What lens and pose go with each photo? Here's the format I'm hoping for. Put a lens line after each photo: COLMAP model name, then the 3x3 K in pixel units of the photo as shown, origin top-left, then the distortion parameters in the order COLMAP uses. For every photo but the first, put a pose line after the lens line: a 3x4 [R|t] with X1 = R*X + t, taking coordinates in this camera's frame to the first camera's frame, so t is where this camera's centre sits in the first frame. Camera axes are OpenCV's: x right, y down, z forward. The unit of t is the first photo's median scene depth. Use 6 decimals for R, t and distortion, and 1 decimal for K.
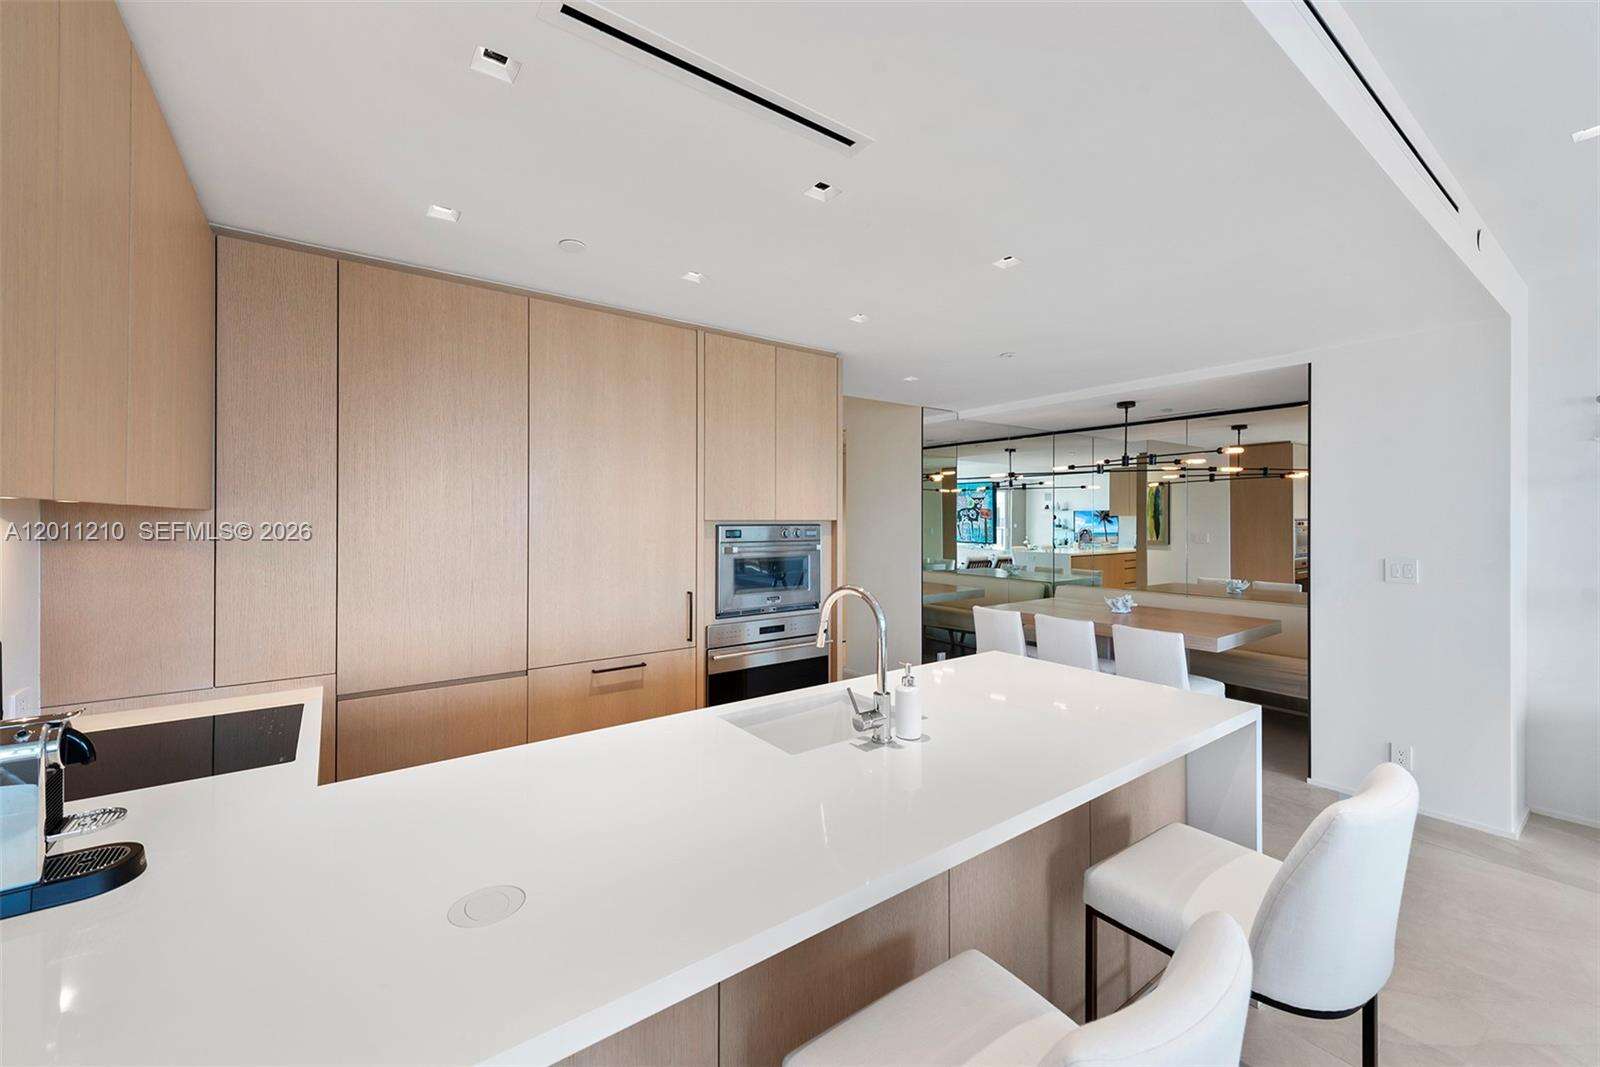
lens RADIAL K [[631.5, 0, 798.1], [0, 631.5, 521.6], [0, 0, 1]] dist [0.014210, -0.005481]
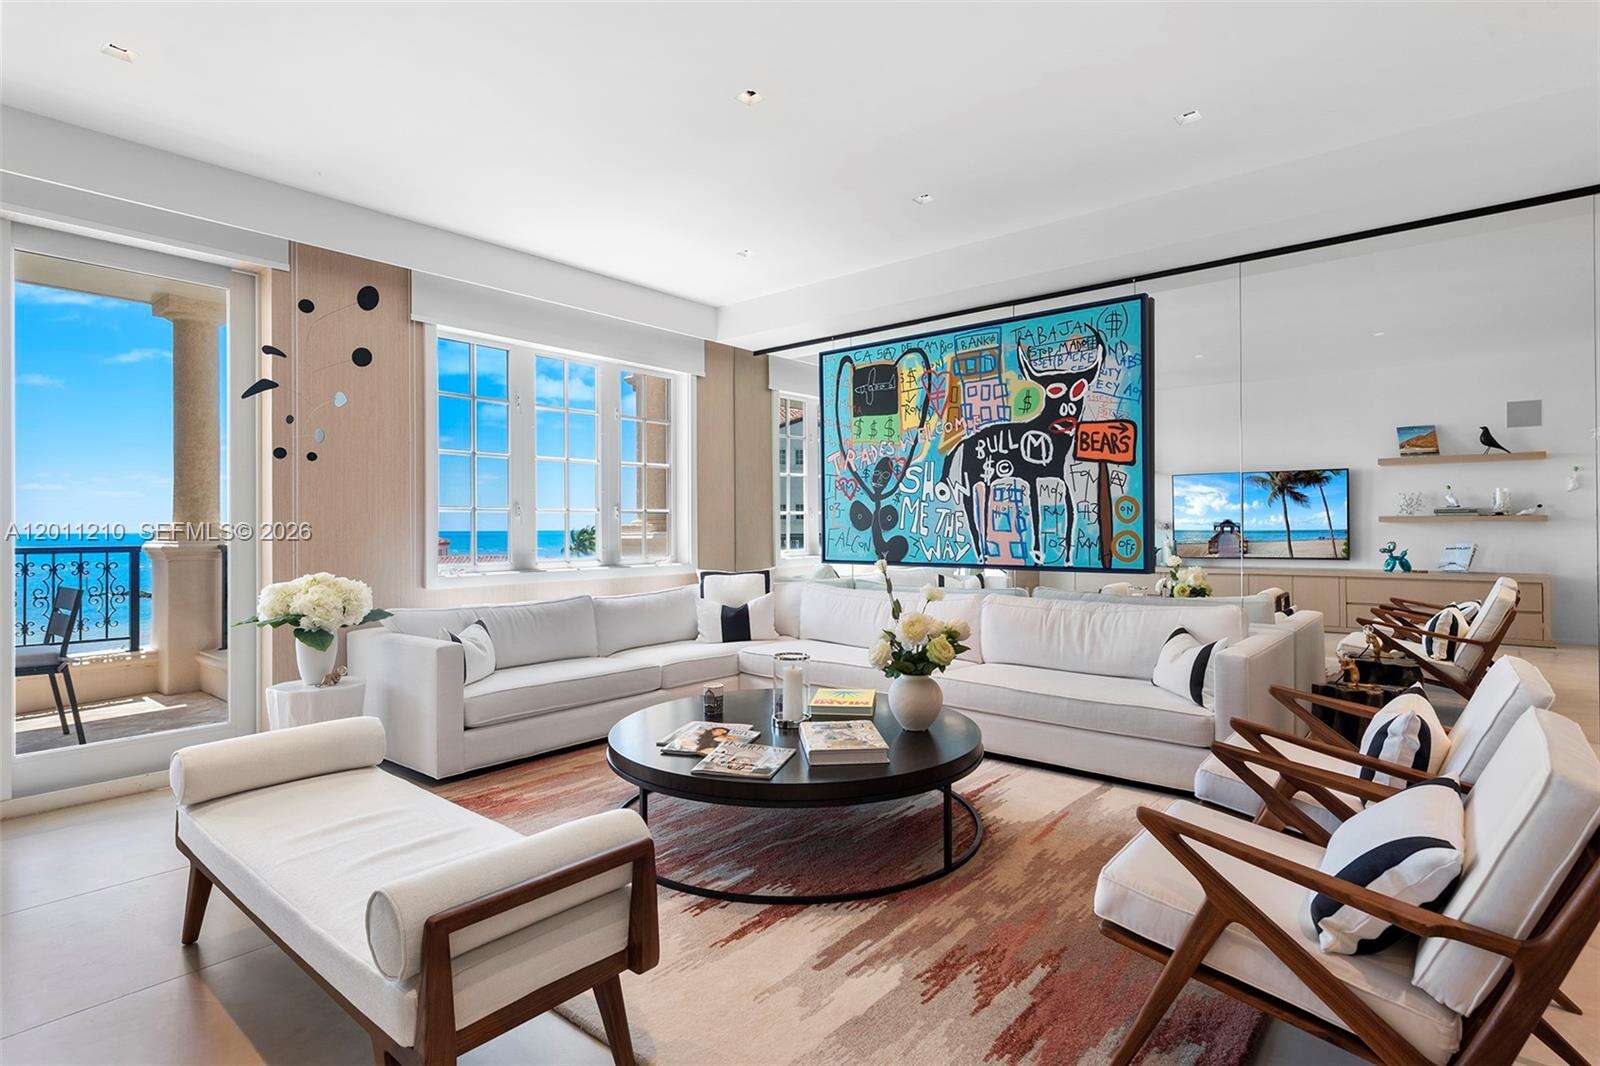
lens RADIAL K [[813.3, 0, 818.9], [0, 813.3, 528.8], [0, 0, 1]] dist [0.008671, -0.004082]
pose [[0.964733, -0.007890, 0.263113, 0.117277], [0.008701, 0.999960, -0.001918, 0.018092], [-0.263087, 0.004139, 0.964763, 0.723884]]
